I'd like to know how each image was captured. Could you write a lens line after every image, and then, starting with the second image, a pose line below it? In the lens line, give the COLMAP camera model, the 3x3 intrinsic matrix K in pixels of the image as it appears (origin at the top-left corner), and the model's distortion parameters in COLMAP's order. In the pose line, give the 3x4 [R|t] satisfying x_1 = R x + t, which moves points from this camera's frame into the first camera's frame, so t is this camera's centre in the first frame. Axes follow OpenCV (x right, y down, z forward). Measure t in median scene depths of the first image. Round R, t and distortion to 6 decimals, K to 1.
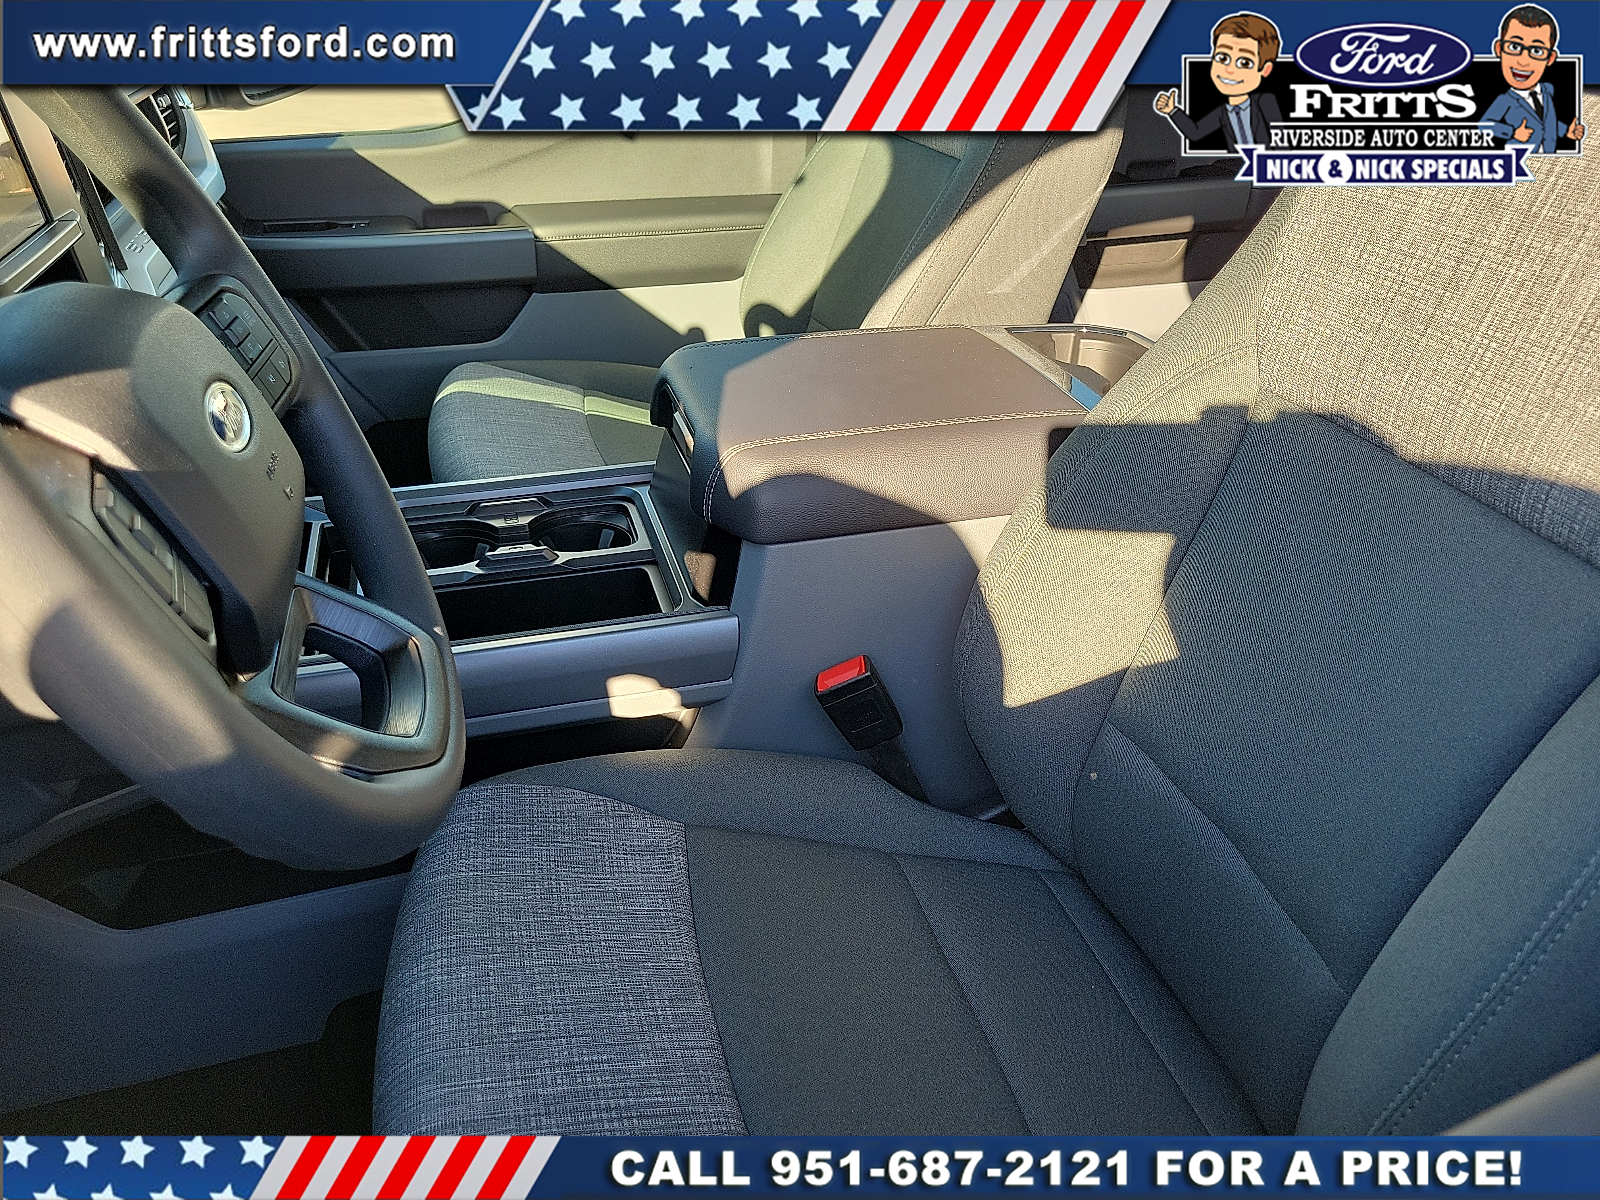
lens RADIAL K [[1227.9, 0, 800.0], [0, 1227.9, 600.0], [0, 0, 1]] dist [-0.006522, -0.003015]
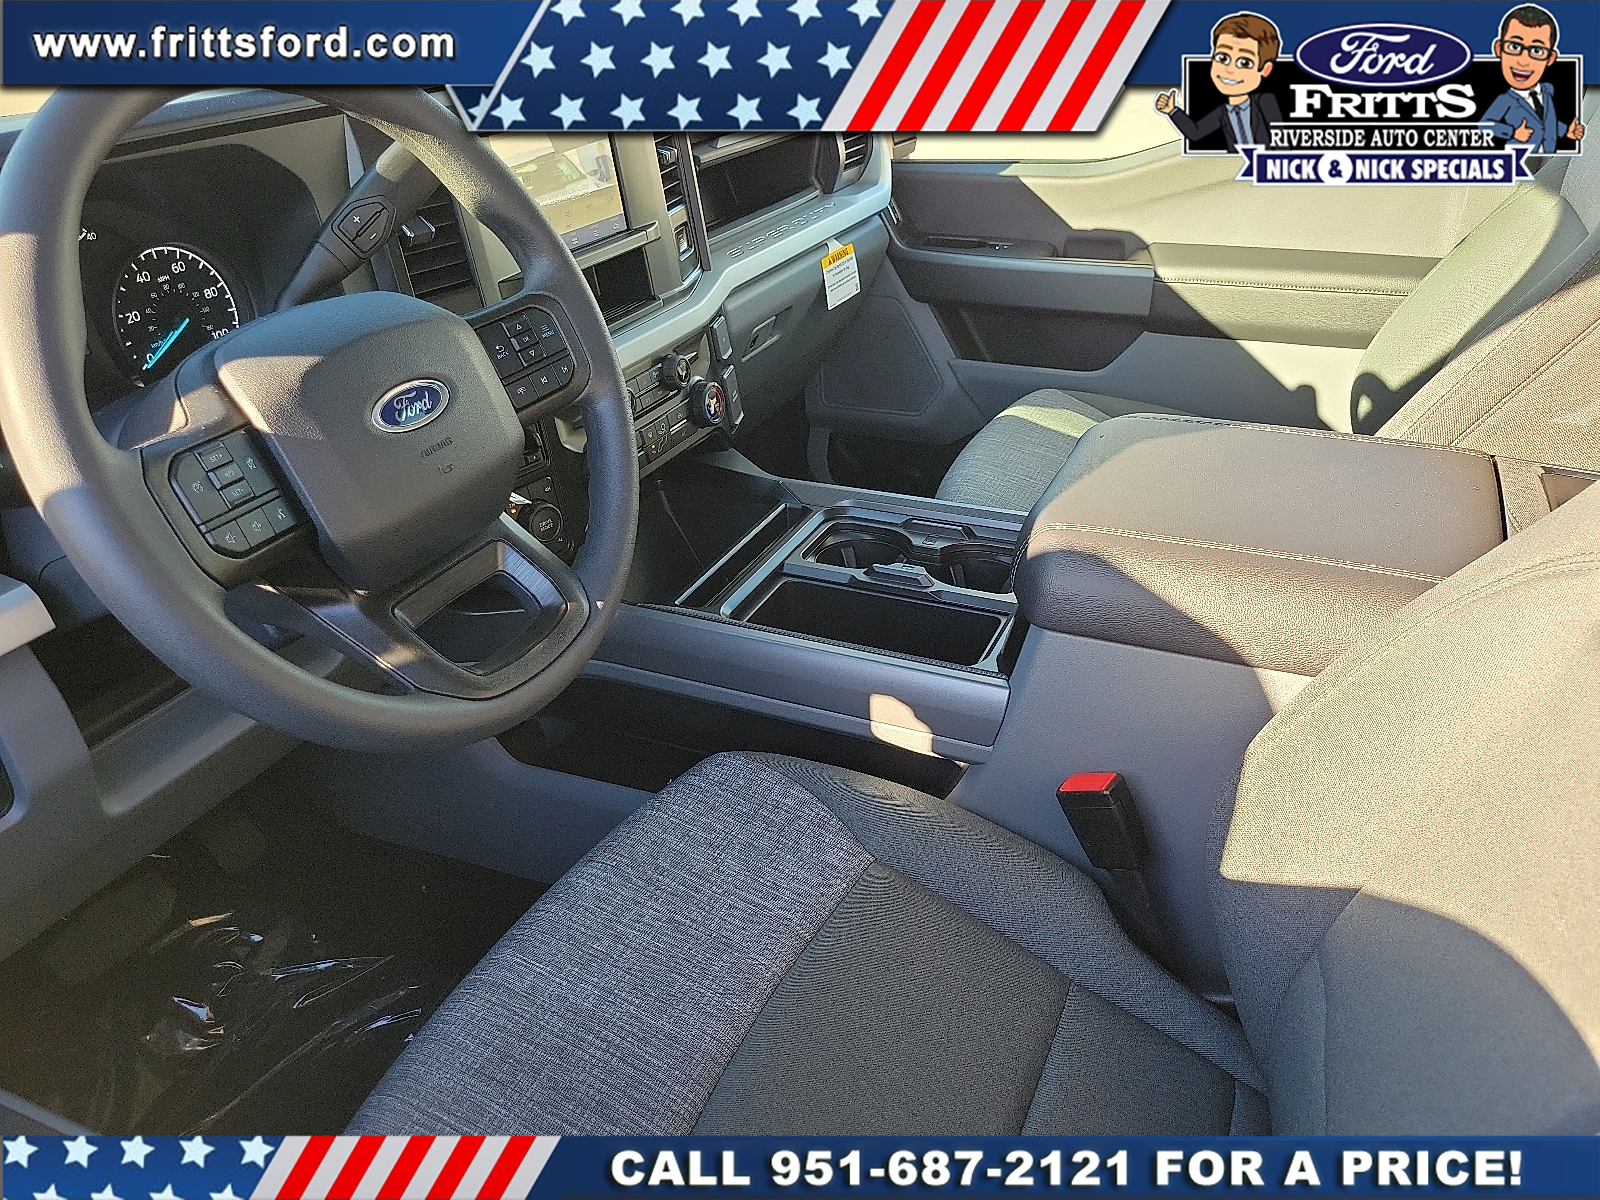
lens RADIAL K [[1227.9, 0, 800.0], [0, 1227.9, 600.0], [0, 0, 1]] dist [-0.006522, -0.003015]
pose [[0.773788, 0.268623, -0.573667, 0.299926], [-0.270160, 0.959083, 0.084692, -0.075145], [0.572944, 0.089448, 0.814699, 0.067994]]
